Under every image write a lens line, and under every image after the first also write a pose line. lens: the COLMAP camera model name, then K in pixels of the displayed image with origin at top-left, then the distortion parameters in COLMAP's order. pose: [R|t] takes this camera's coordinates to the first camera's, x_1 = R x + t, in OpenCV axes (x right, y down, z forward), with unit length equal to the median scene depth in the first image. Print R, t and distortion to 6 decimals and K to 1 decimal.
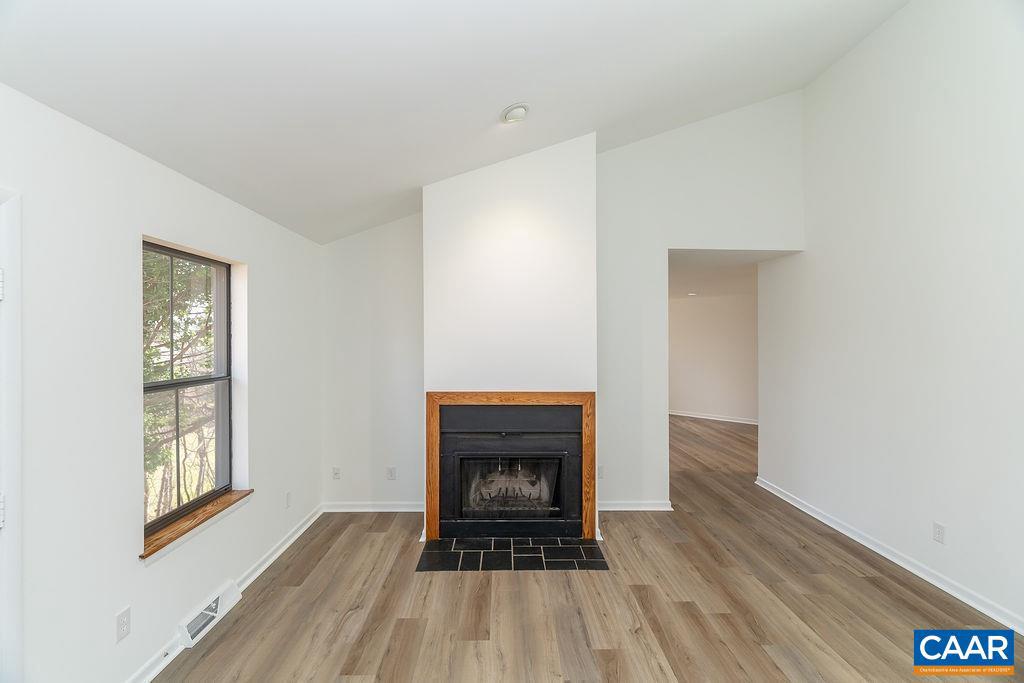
lens RADIAL K [[468.7, 0, 510.0], [0, 468.7, 337.4], [0, 0, 1]] dist [-0.000584, -0.000253]
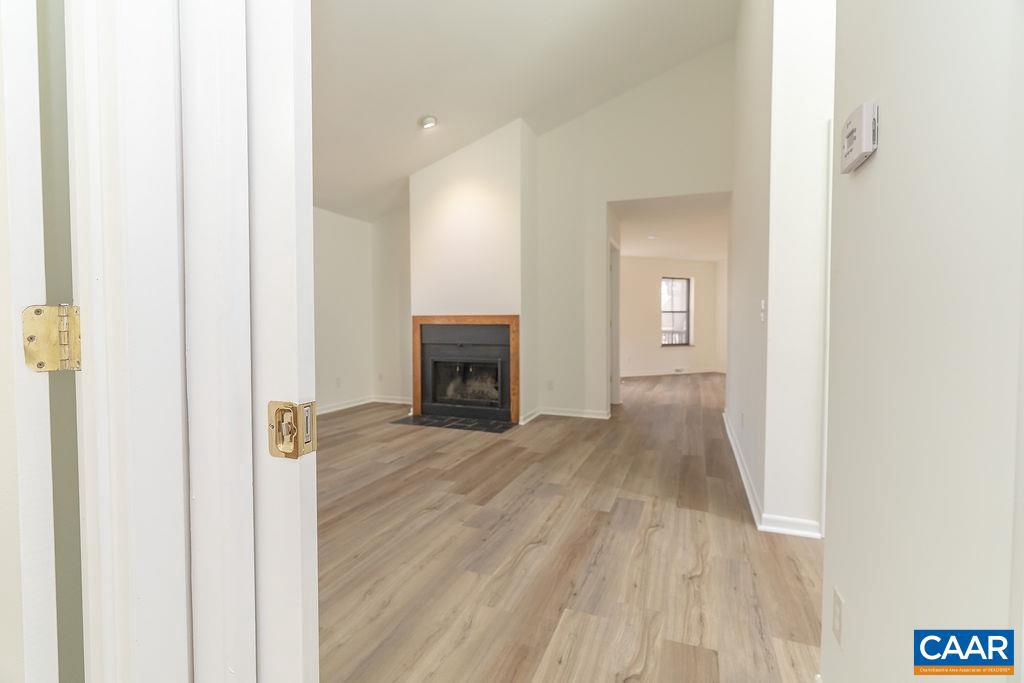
lens RADIAL K [[468.7, 0, 510.0], [0, 468.7, 337.4], [0, 0, 1]] dist [-0.000584, -0.000253]
pose [[0.925762, 0.011783, -0.377922, 0.665896], [0.000479, 0.999477, 0.032336, 0.137891], [0.378105, -0.030116, 0.925273, -0.252900]]
